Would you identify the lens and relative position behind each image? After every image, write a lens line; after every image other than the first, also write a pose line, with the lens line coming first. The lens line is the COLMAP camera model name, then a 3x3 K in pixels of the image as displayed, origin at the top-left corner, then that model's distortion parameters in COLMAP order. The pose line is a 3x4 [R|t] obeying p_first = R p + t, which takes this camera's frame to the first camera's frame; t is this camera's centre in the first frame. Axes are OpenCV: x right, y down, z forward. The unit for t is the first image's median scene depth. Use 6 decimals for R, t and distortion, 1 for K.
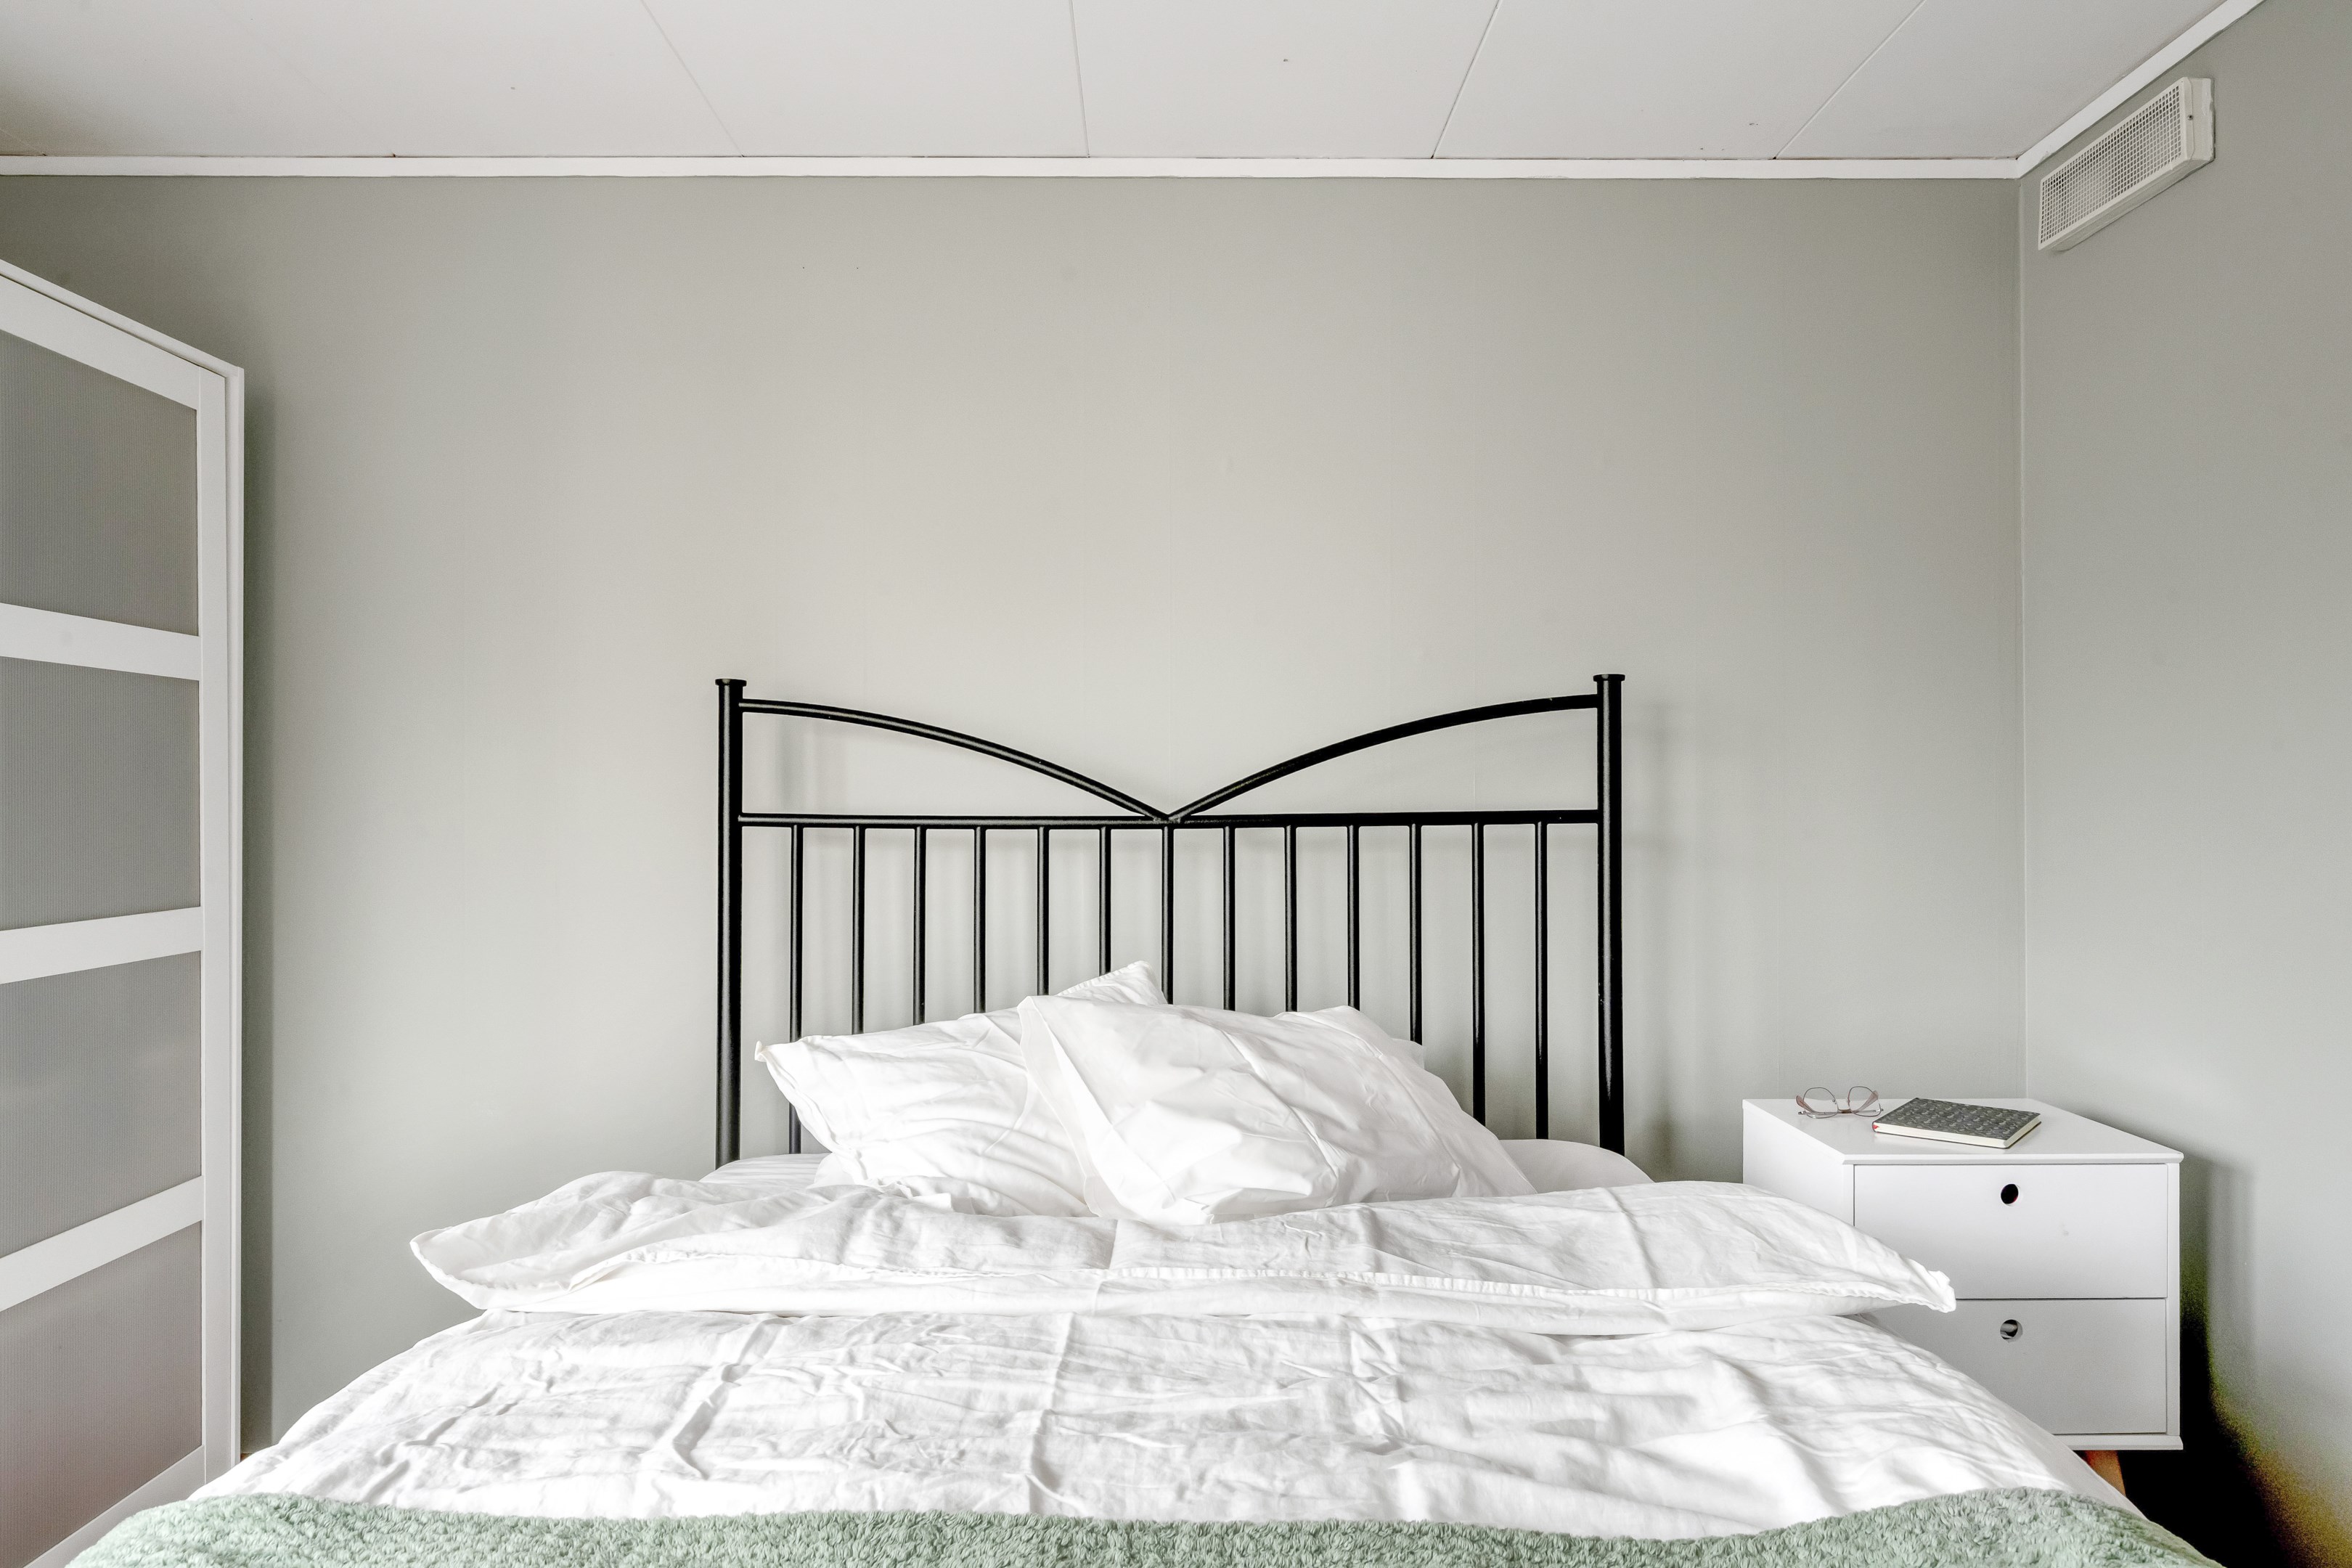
lens RADIAL K [[1595.7, 0, 1176.7], [0, 1595.7, 790.9], [0, 0, 1]] dist [-0.001052, 0.000202]
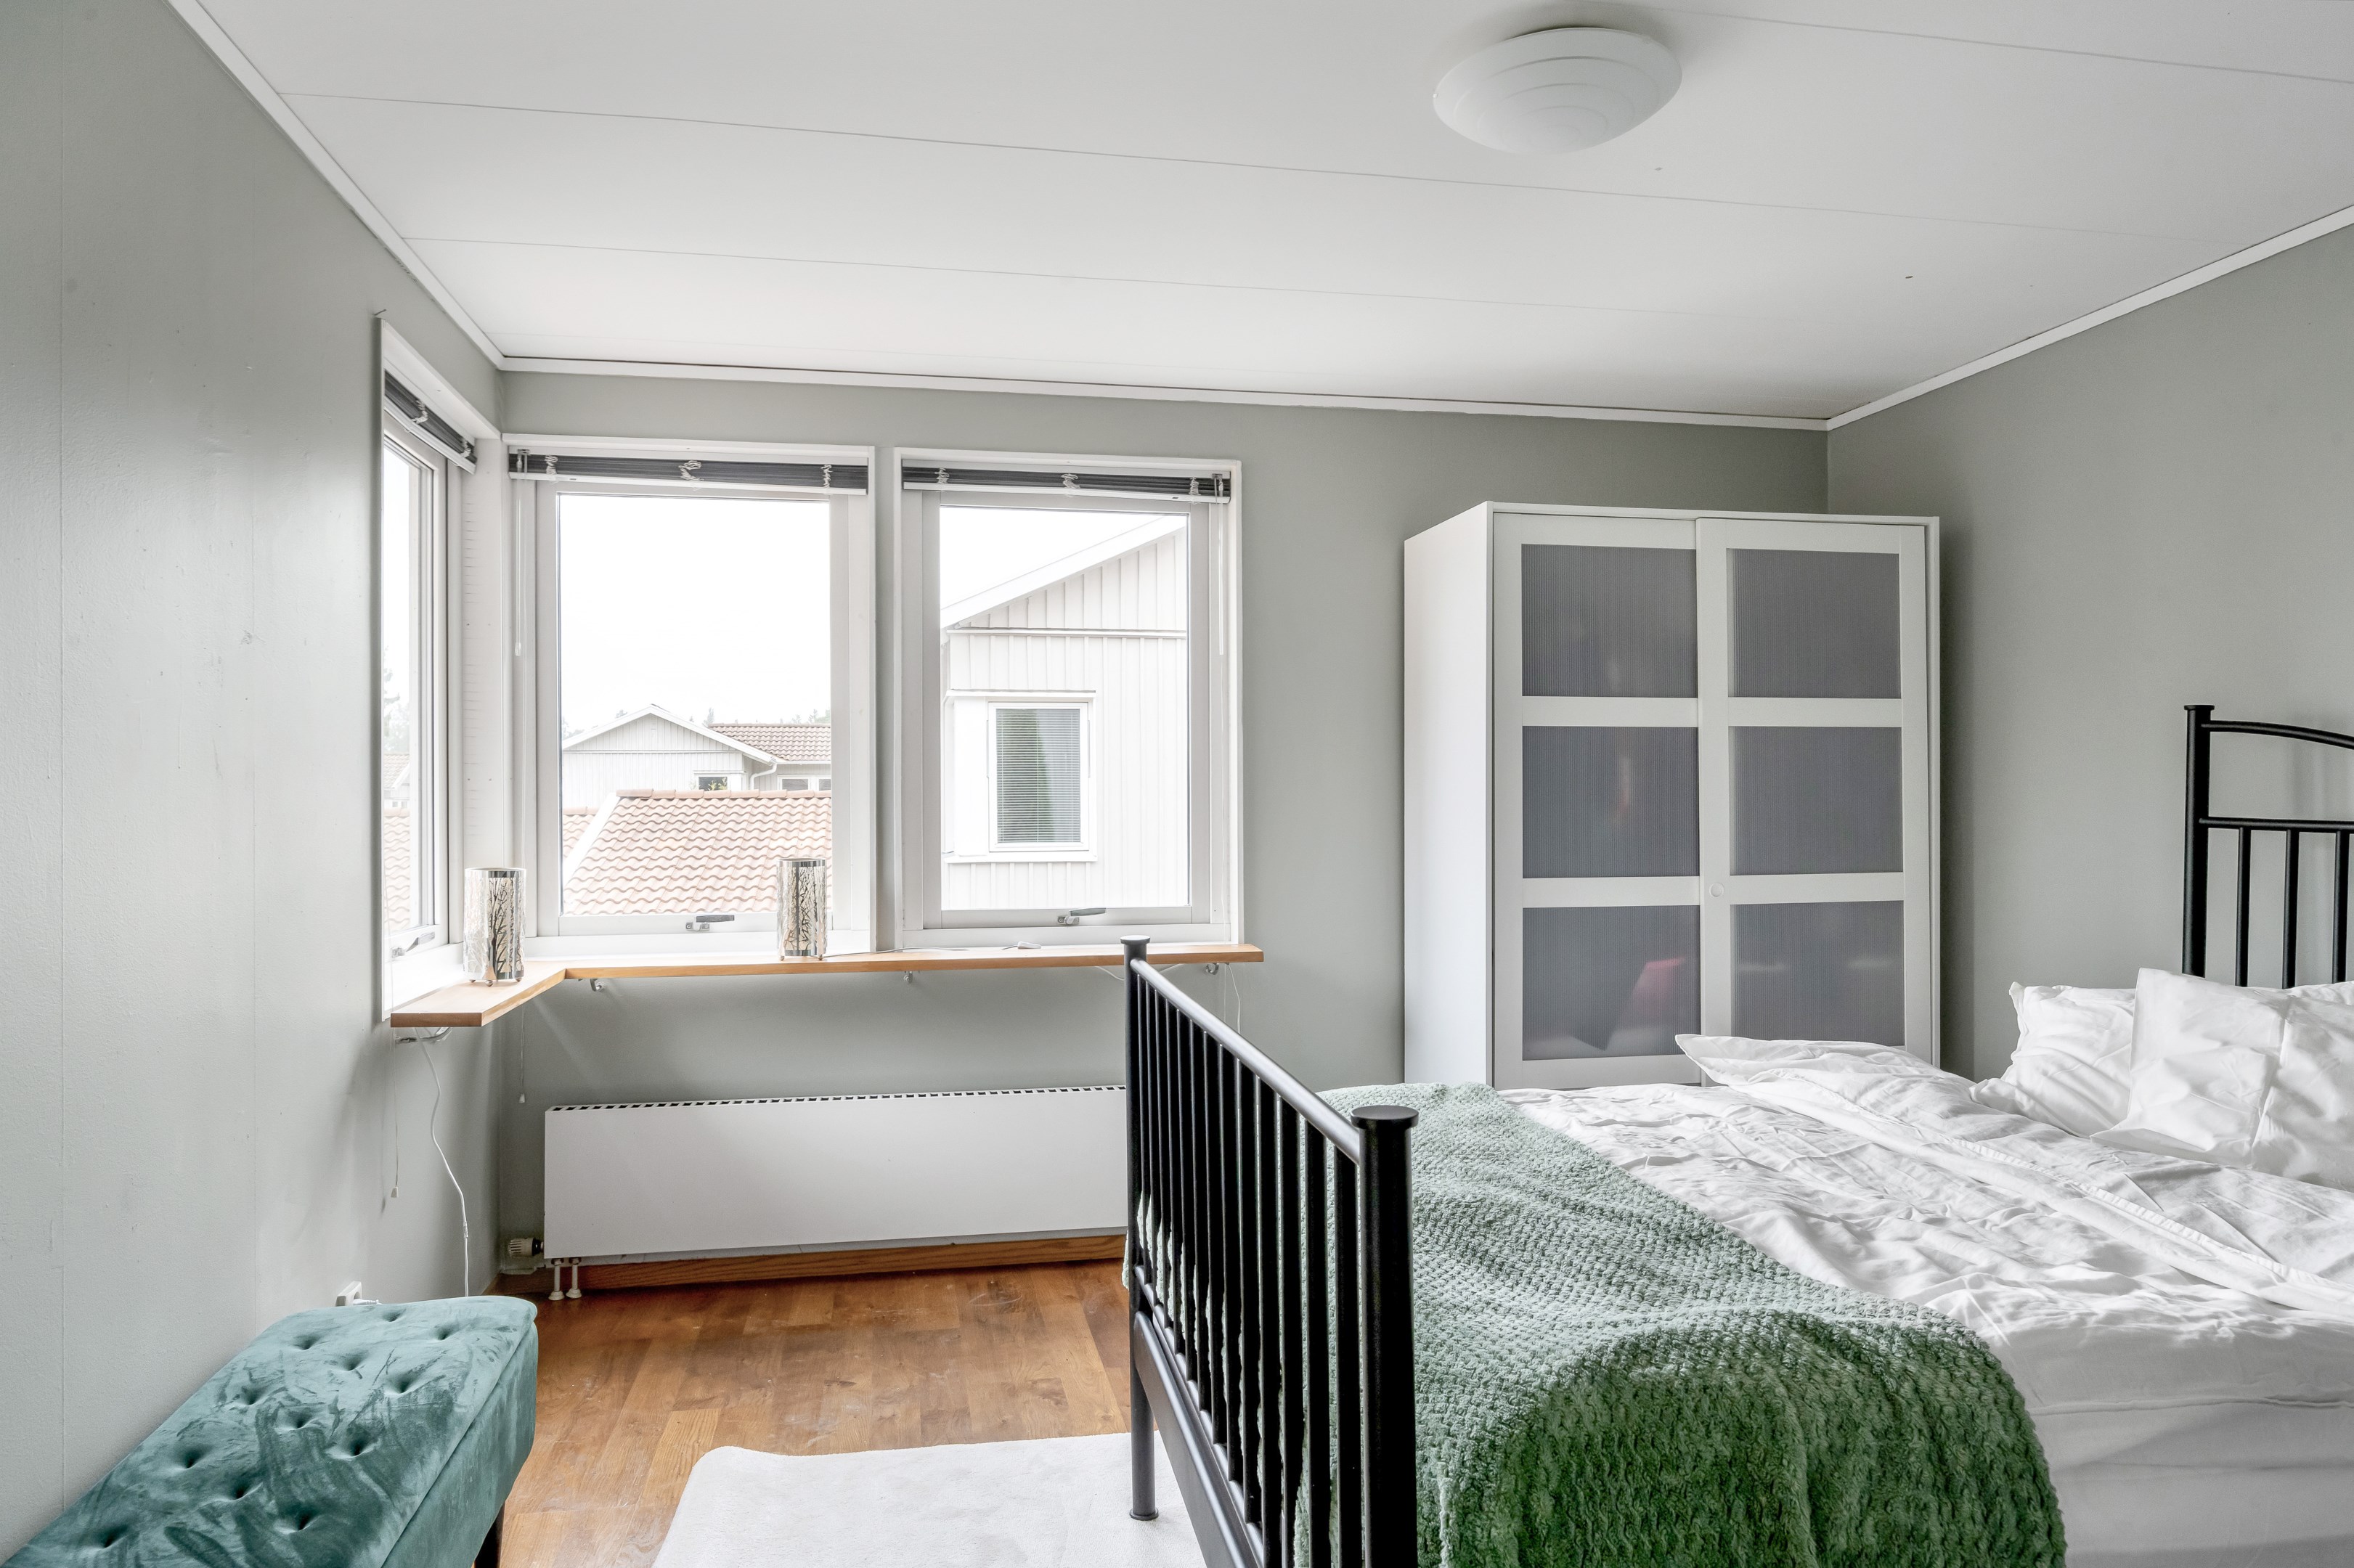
lens RADIAL K [[1491.5, 0, 1180.8], [0, 1491.5, 793.0], [0, 0, 1]] dist [0.002893, 0.000274]
pose [[0.172465, -0.004673, -0.985004, 0.692789], [0.005378, 0.999978, -0.003802, -0.003758], [0.985001, -0.004642, 0.172487, 0.057301]]
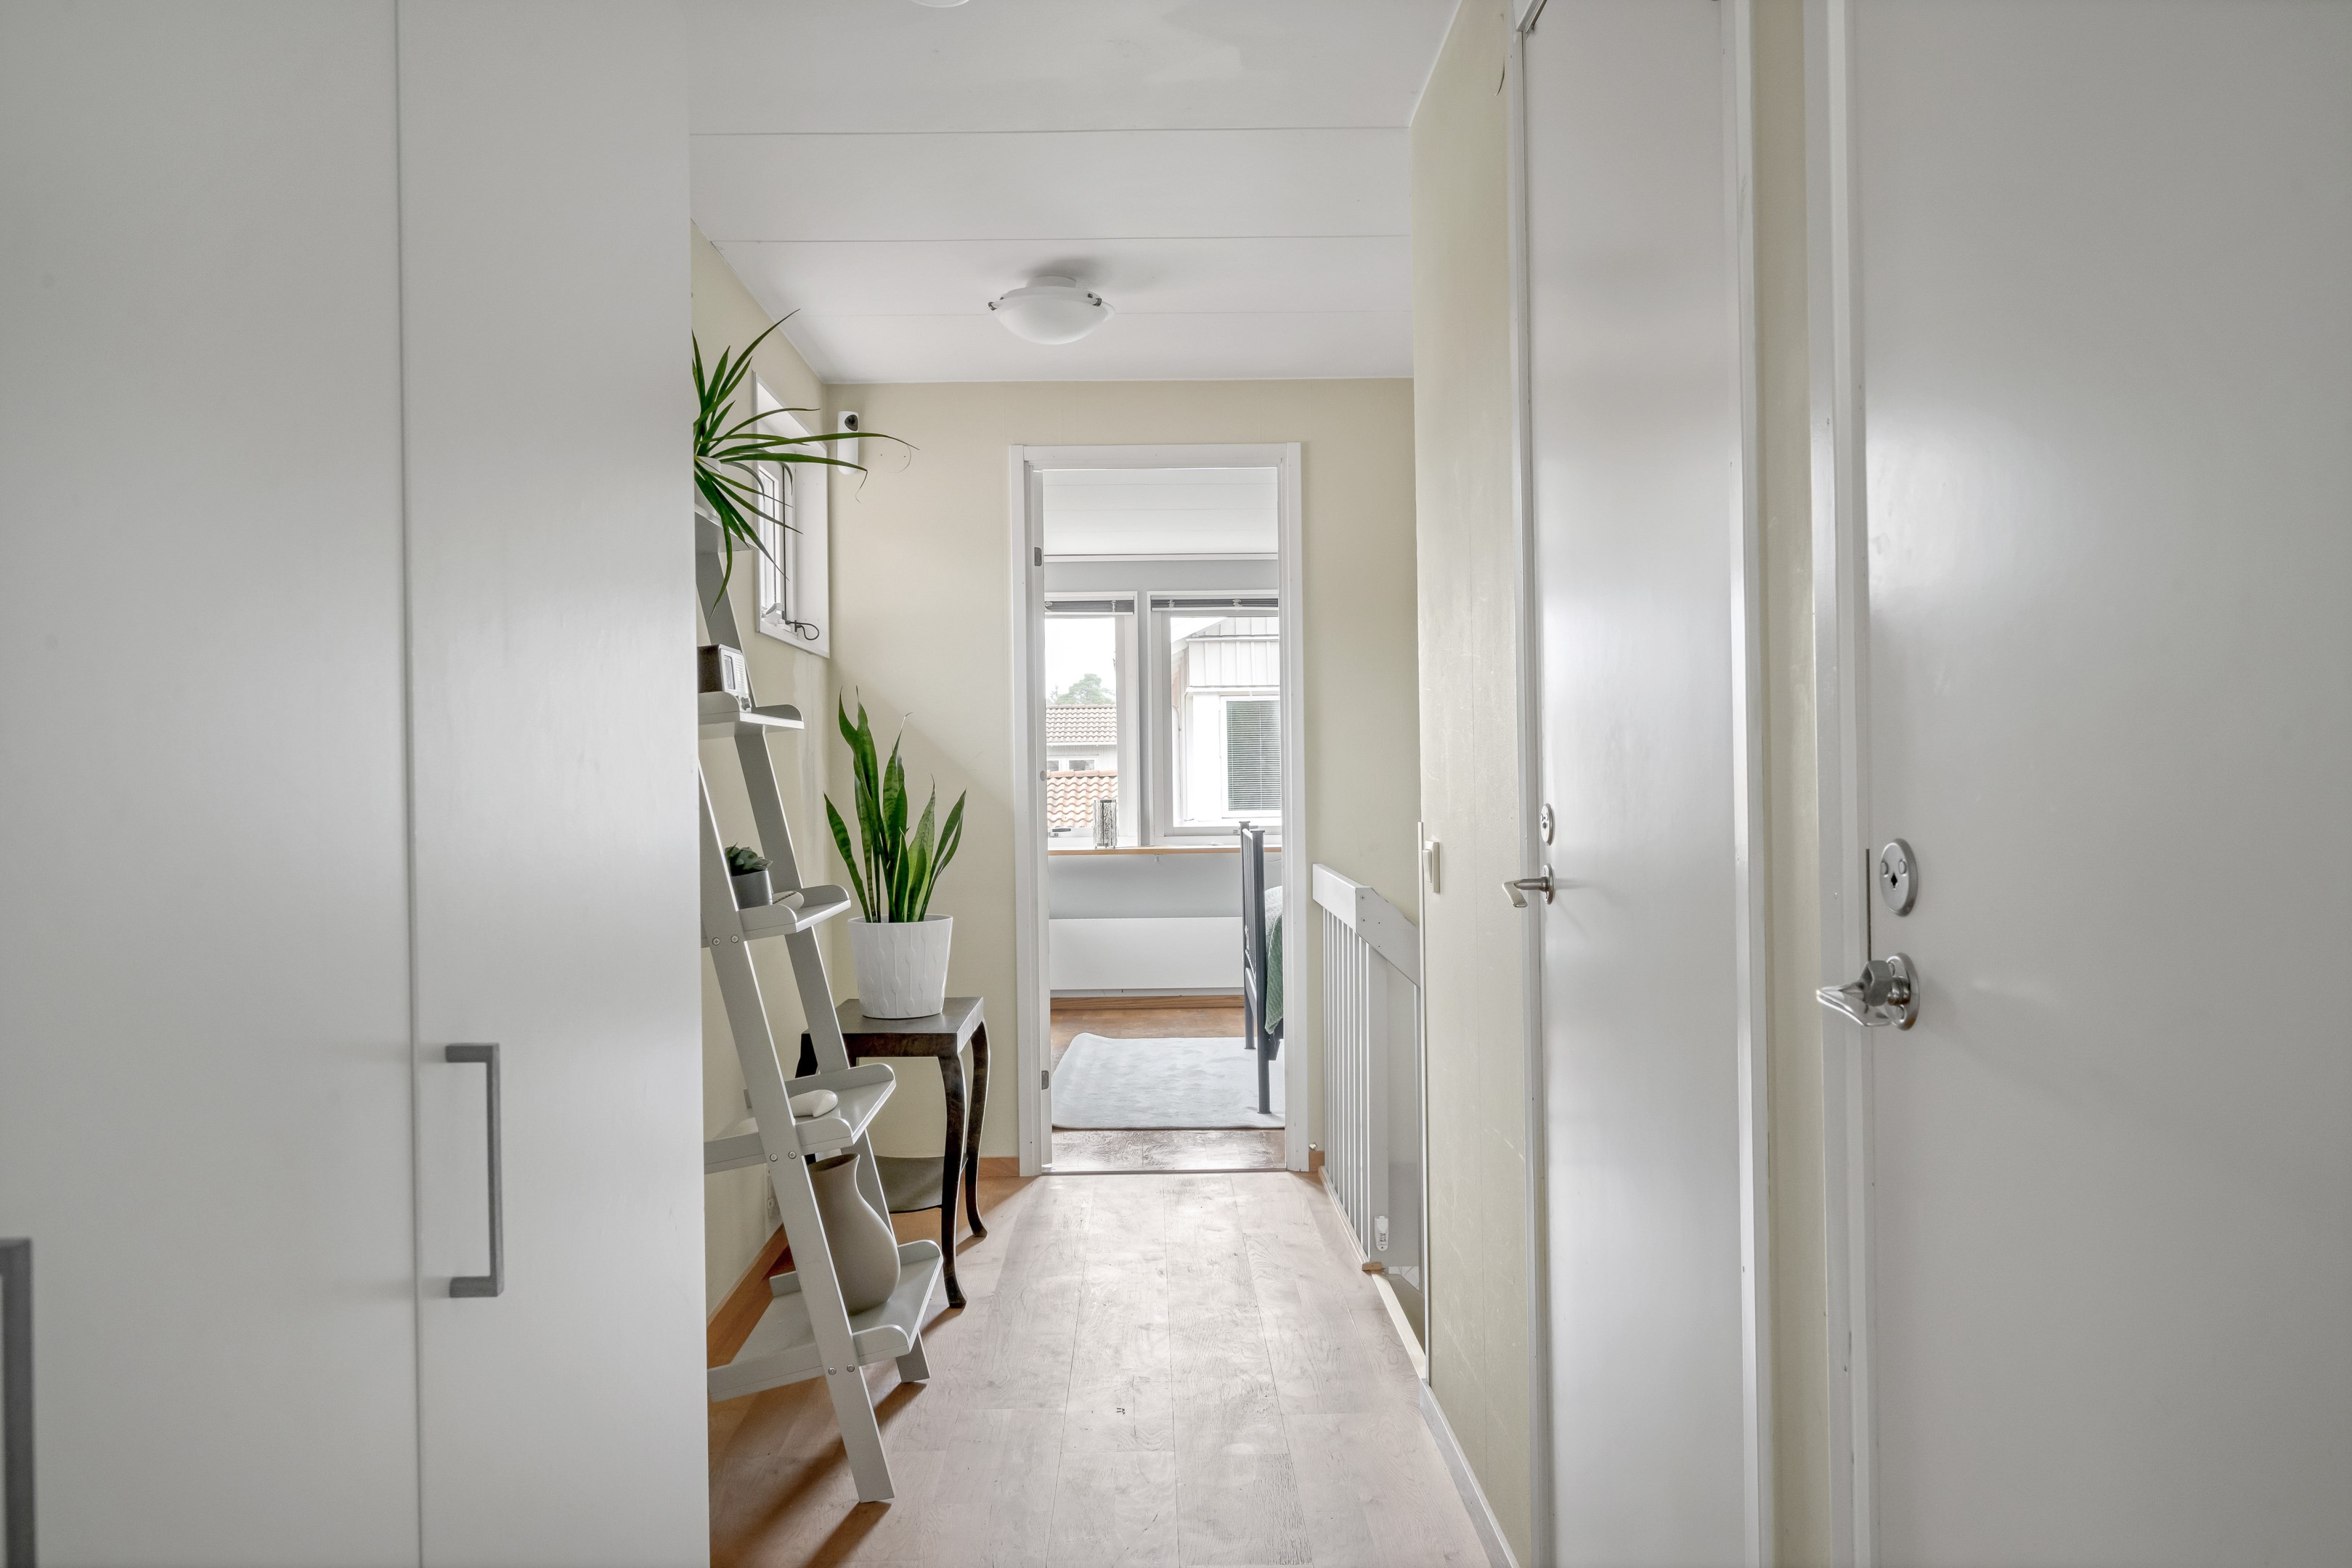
lens RADIAL K [[1627.2, 0, 1174.1], [0, 1627.2, 782.3], [0, 0, 1]] dist [-0.000002, 0.000000]
pose [[0.002701, 0.000510, -0.999996, 1.736454], [0.014242, 0.999898, 0.000549, 0.010751], [0.999895, -0.014243, 0.002693, 0.067055]]
